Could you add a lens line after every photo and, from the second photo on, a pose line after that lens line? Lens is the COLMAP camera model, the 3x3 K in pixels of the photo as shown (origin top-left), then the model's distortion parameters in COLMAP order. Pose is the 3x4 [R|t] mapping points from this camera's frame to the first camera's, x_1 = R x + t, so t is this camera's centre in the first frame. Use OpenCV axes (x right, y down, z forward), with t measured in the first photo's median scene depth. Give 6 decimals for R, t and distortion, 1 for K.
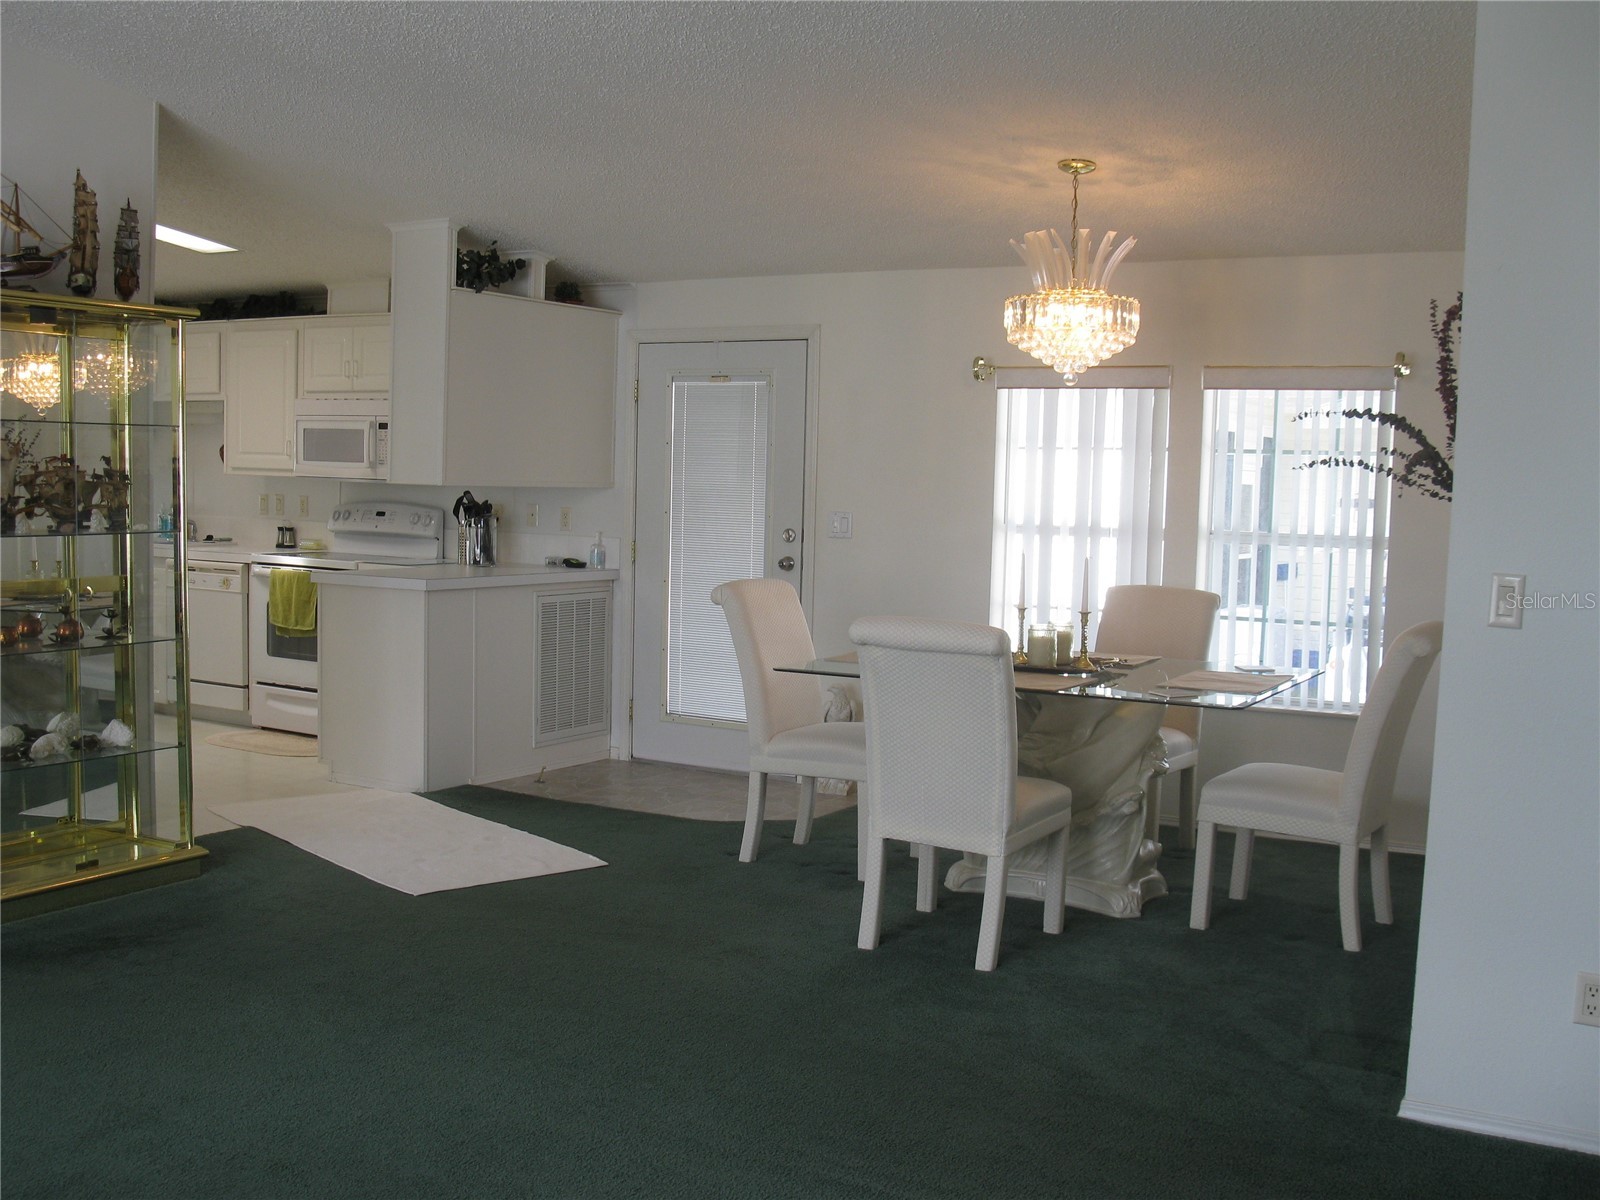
lens RADIAL K [[1673.4, 0, 764.5], [0, 1673.4, 612.4], [0, 0, 1]] dist [-0.132779, 0.117980]
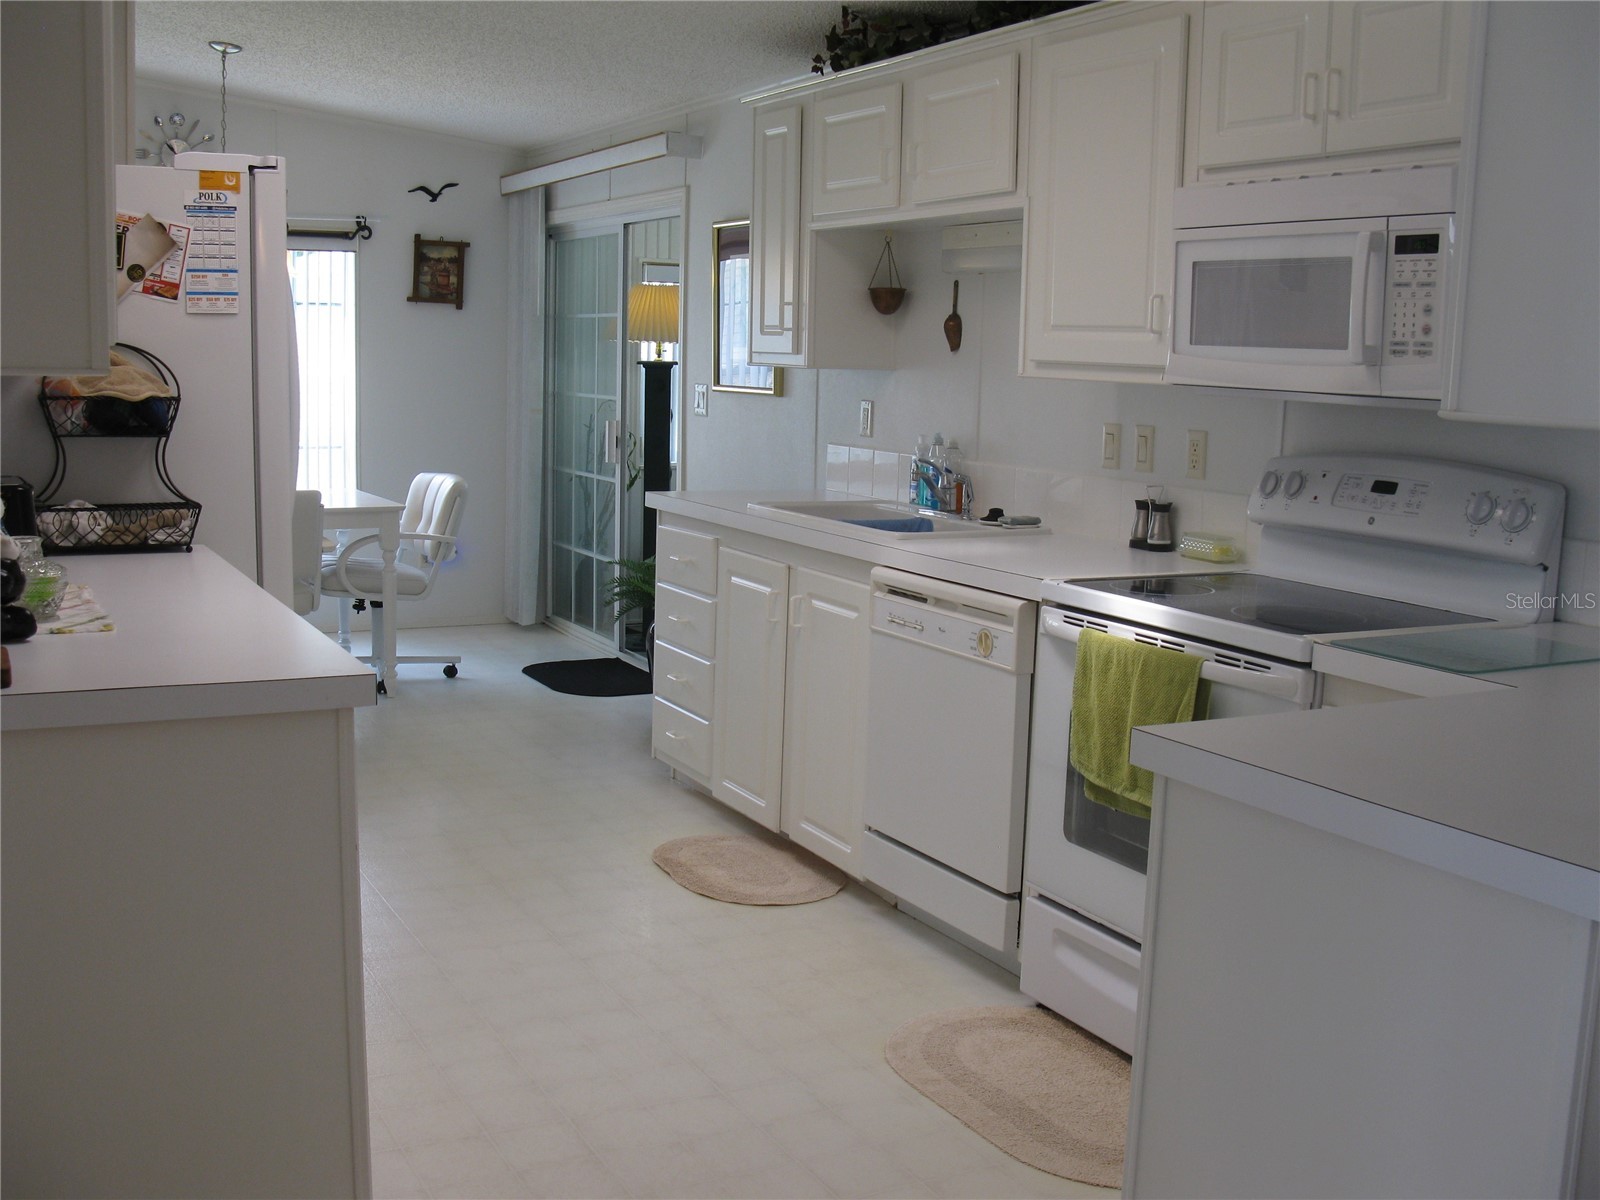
lens RADIAL K [[1673.4, 0, 764.5], [0, 1673.4, 612.4], [0, 0, 1]] dist [-0.132779, 0.117980]
pose [[0.840822, 0.077800, -0.535691, -0.148847], [-0.047881, 0.996428, 0.069561, -0.051084], [0.539190, -0.032839, 0.841544, 0.615678]]
